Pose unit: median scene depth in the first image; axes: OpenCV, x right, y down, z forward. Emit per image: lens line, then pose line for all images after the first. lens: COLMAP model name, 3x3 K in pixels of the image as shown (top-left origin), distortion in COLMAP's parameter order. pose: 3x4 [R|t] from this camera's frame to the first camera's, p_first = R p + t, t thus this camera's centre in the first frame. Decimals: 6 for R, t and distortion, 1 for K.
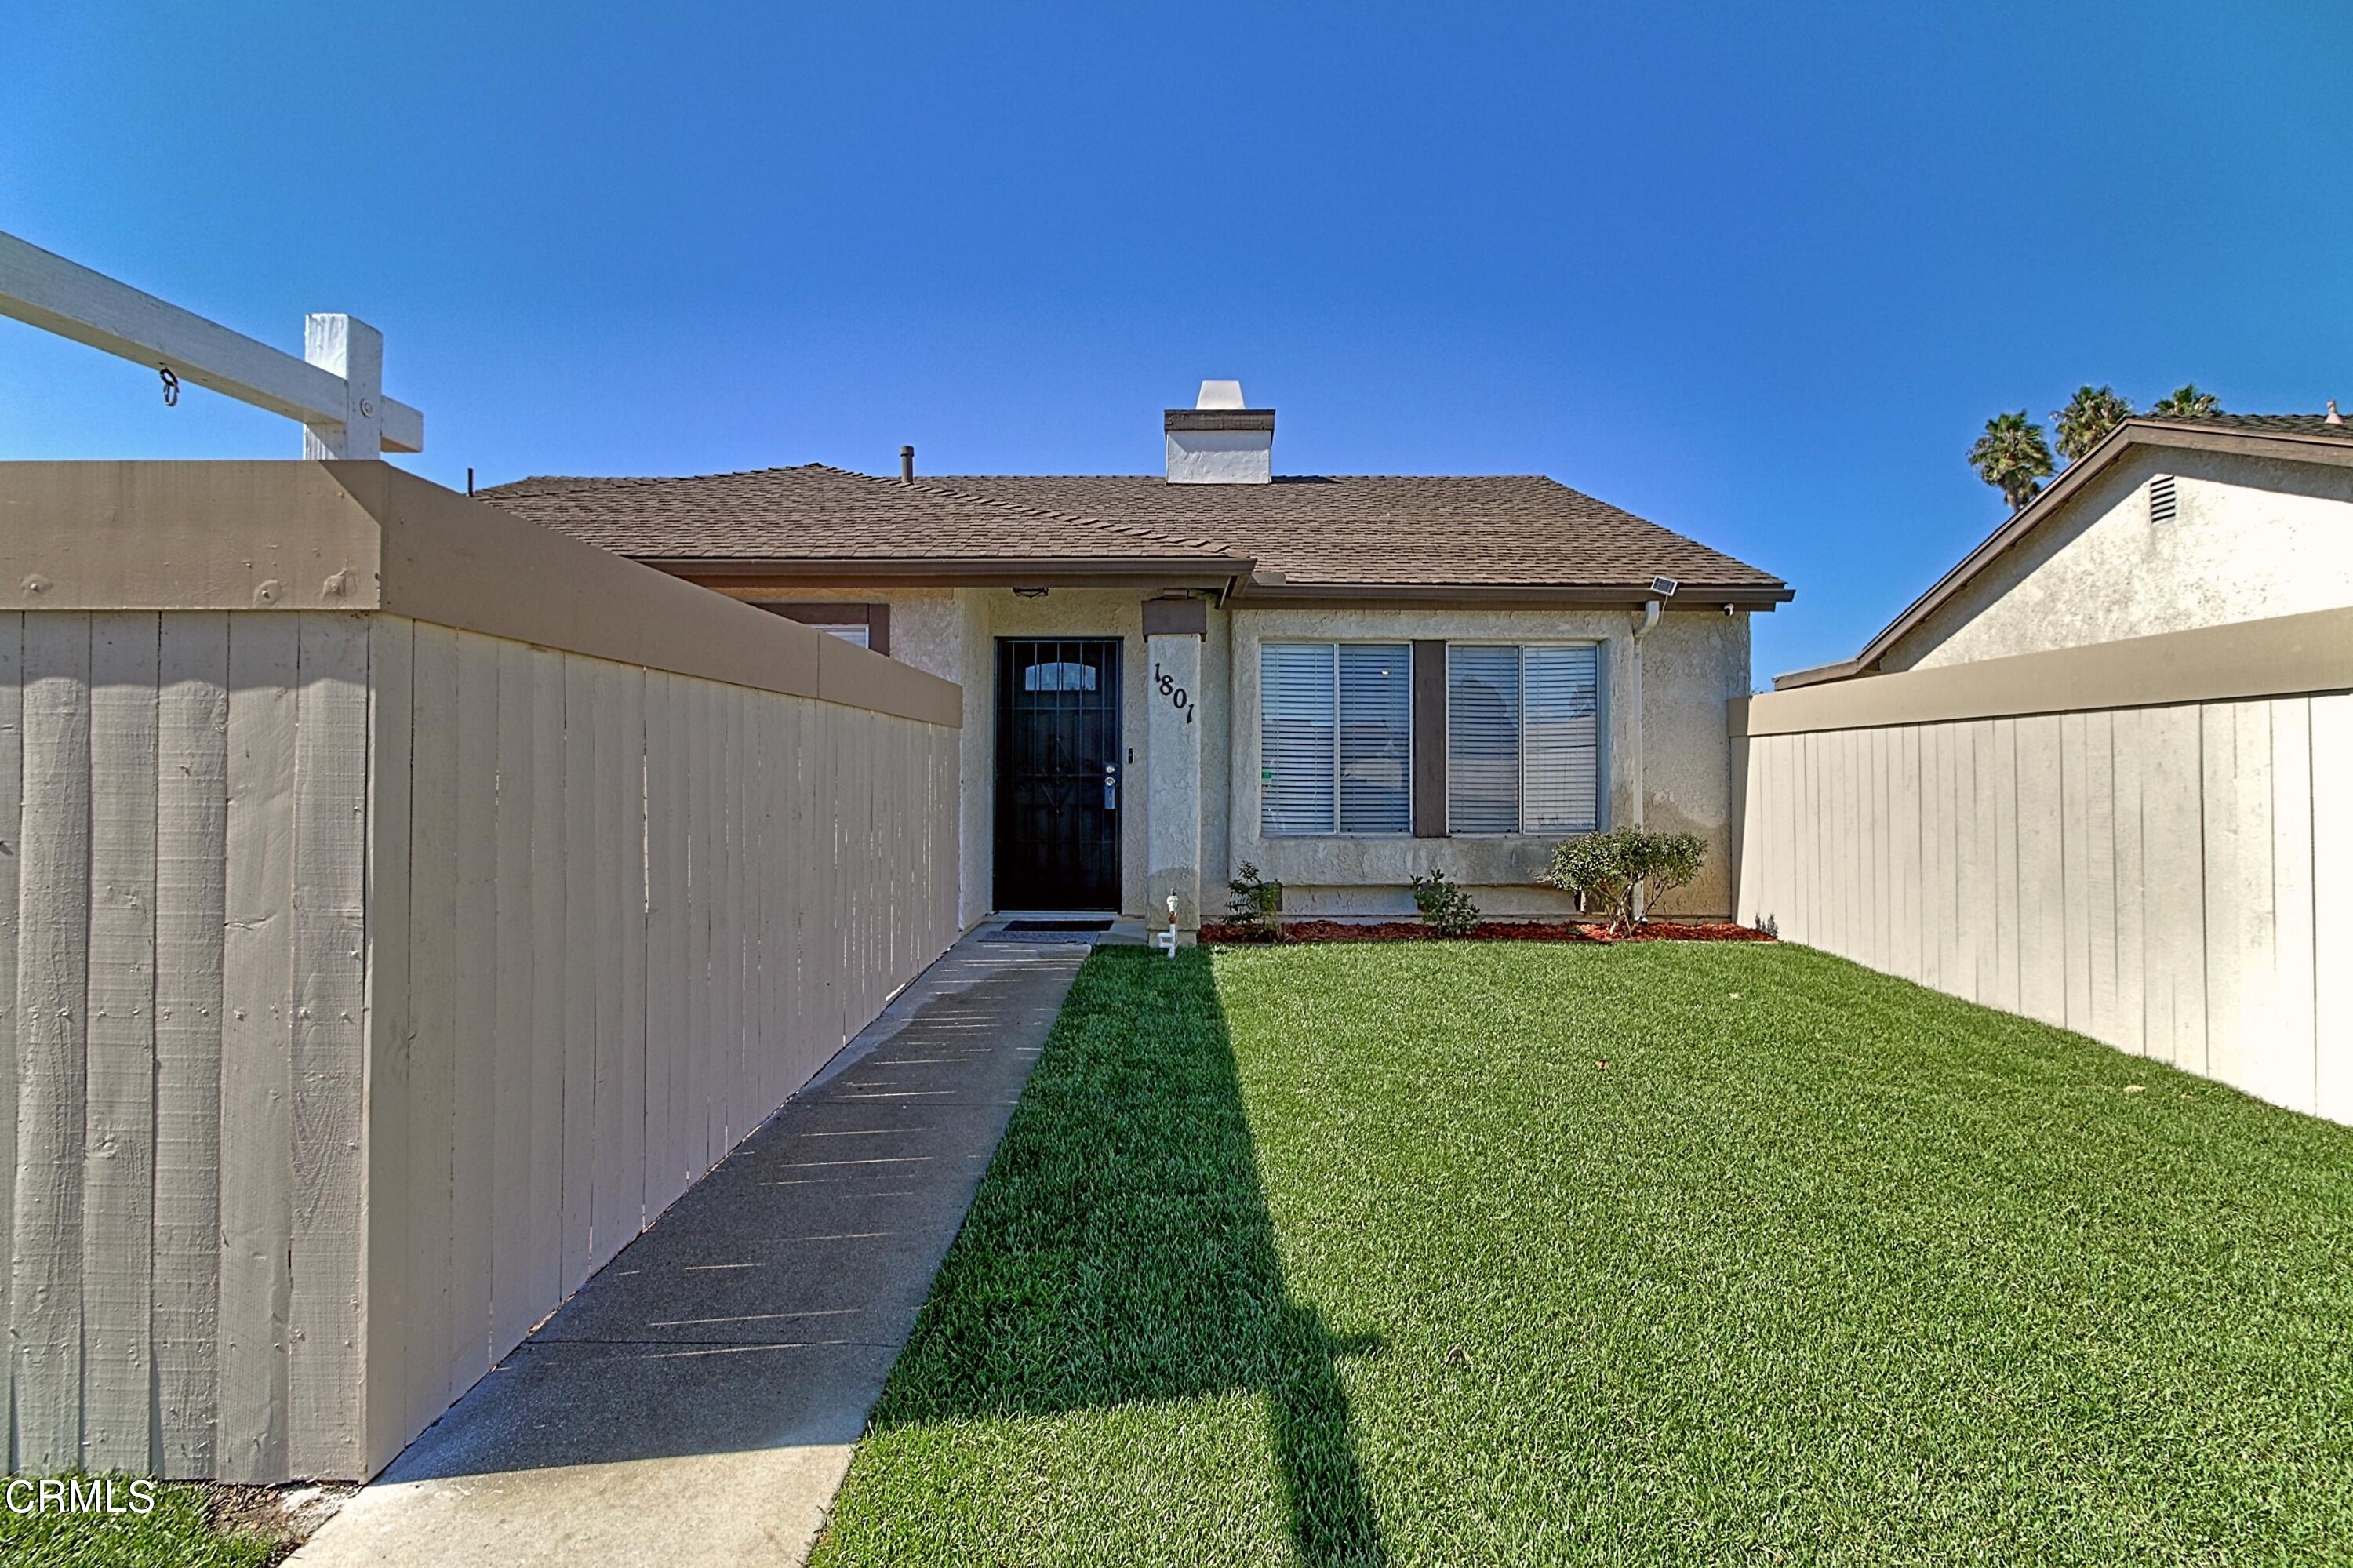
lens RADIAL K [[1086.9, 0, 1162.3], [0, 1086.9, 761.4], [0, 0, 1]] dist [-0.005188, 0.003036]
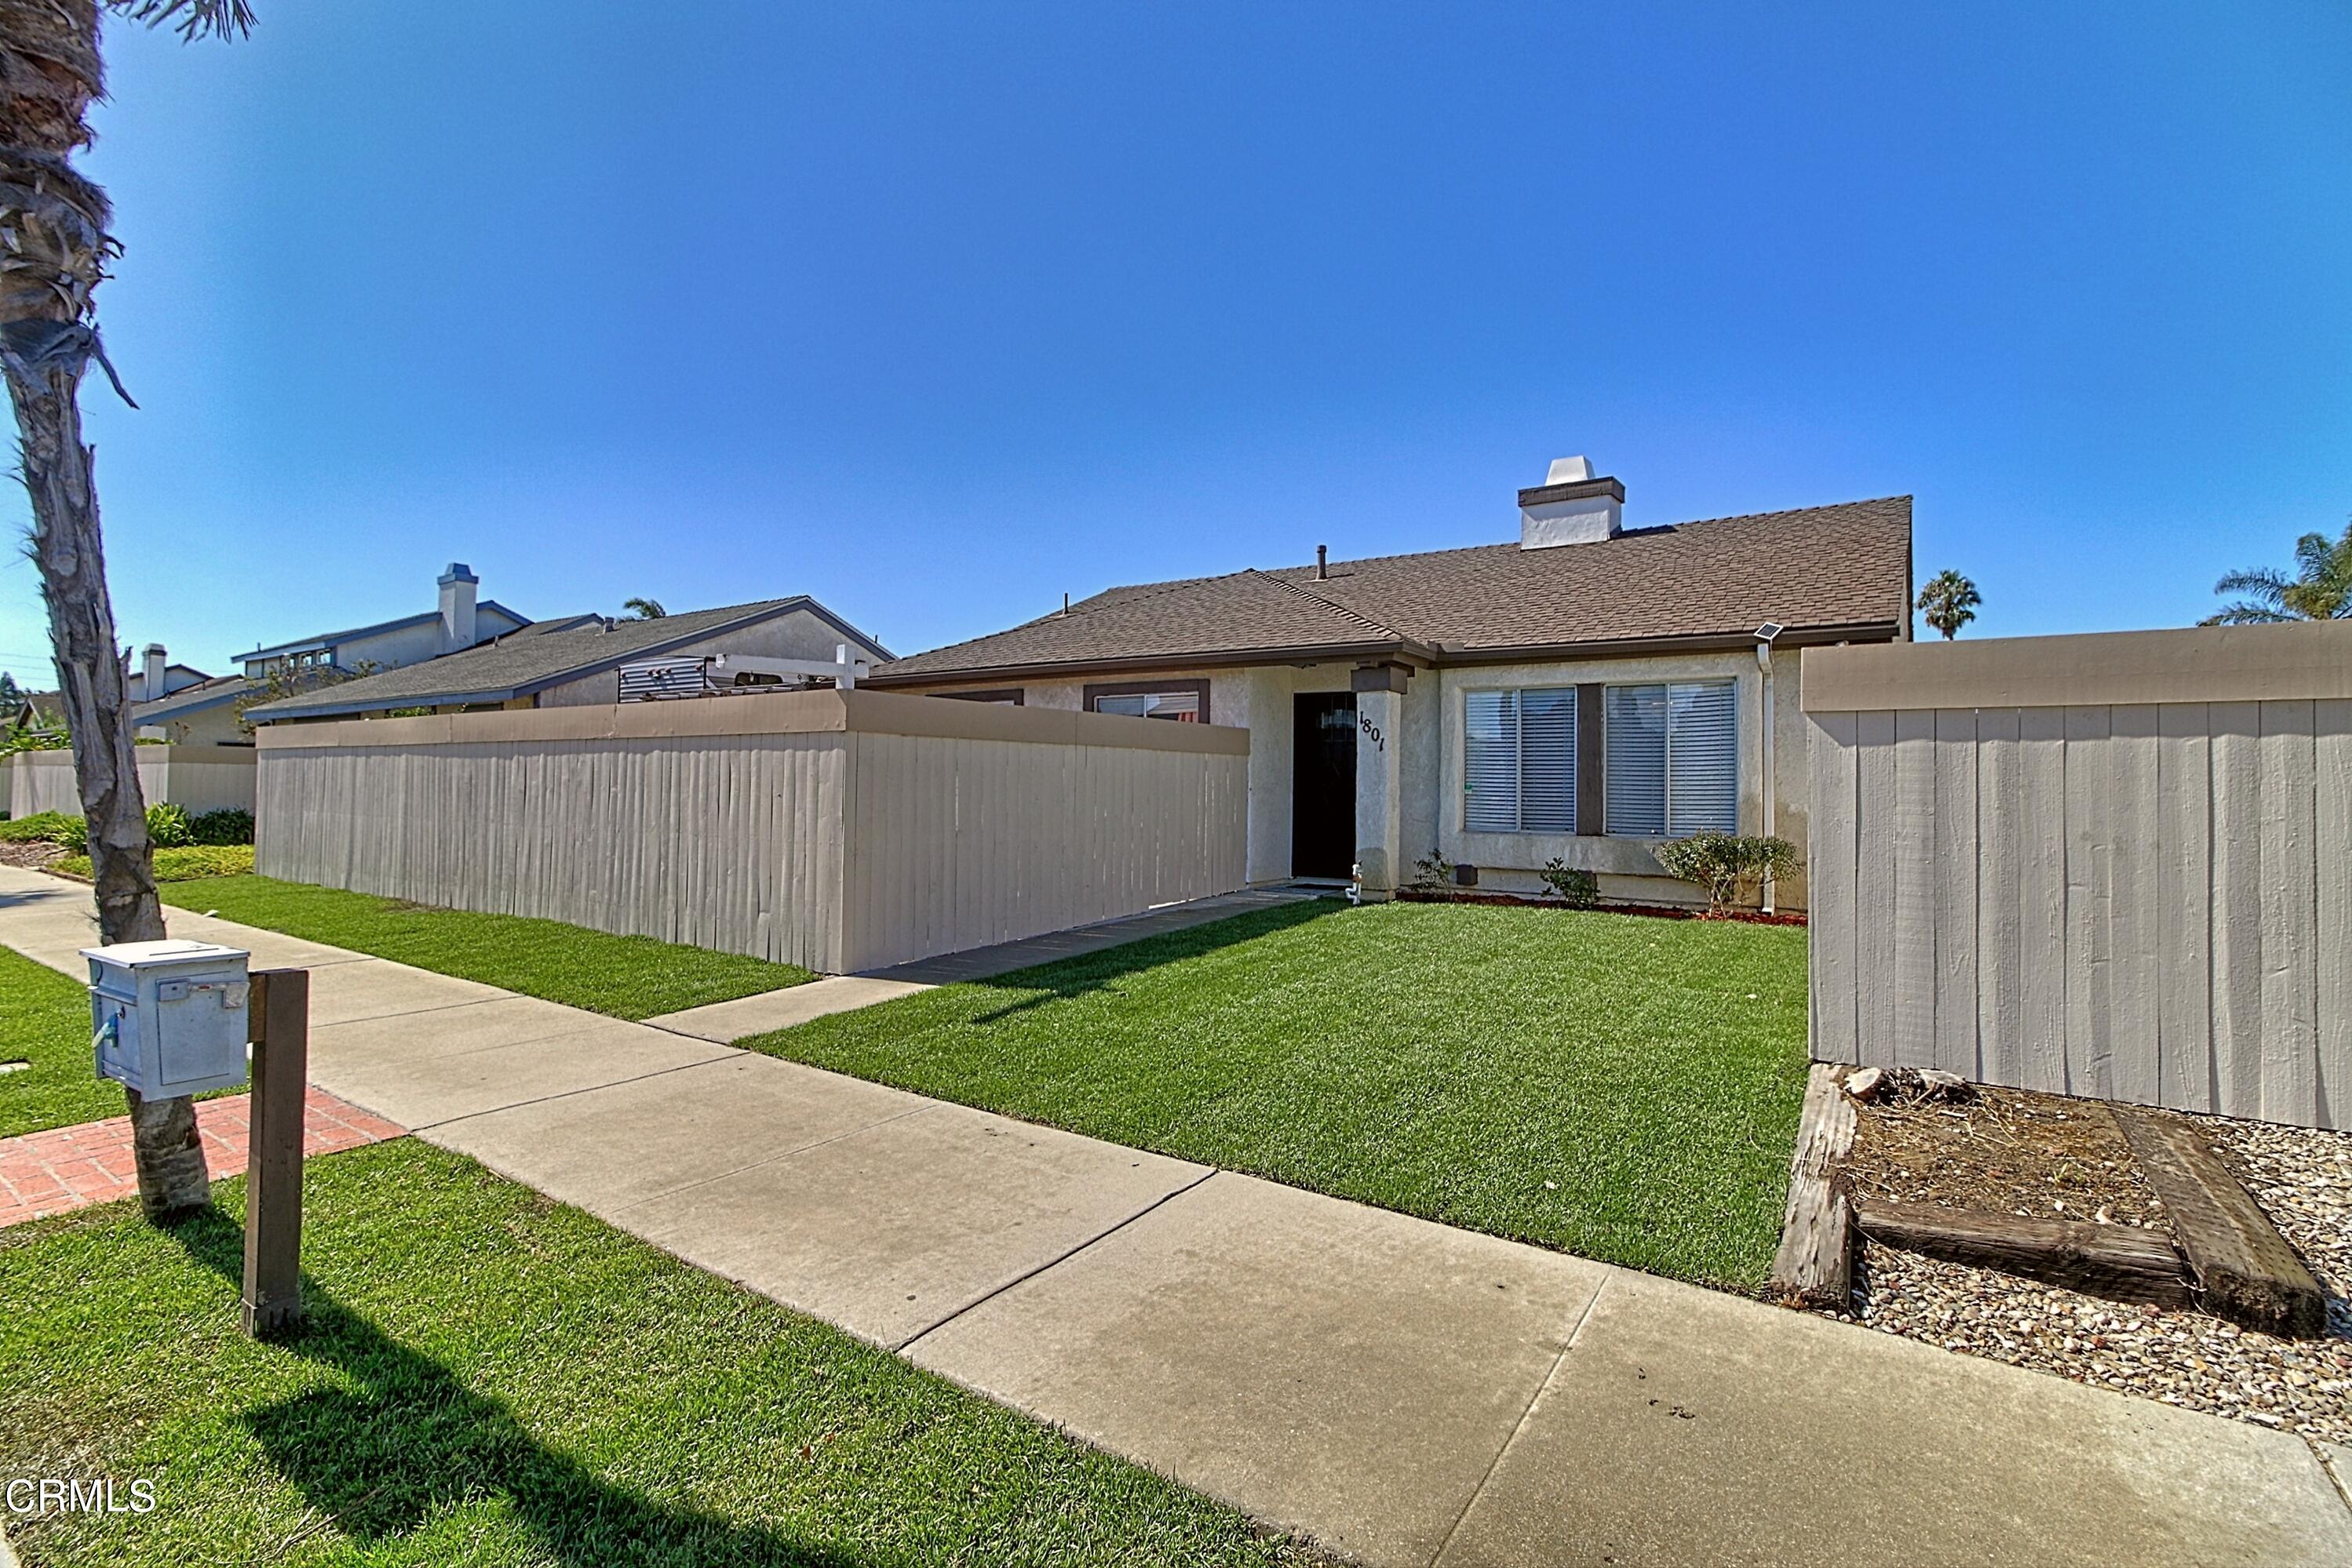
lens RADIAL K [[1086.4, 0, 1182.3], [0, 1086.4, 785.2], [0, 0, 1]] dist [-0.005188, 0.003036]
pose [[0.837935, 0.004746, -0.545750, 0.557521], [-0.003283, 0.999988, 0.003656, 0.006722], [0.545761, -0.001272, 0.837940, -0.357278]]
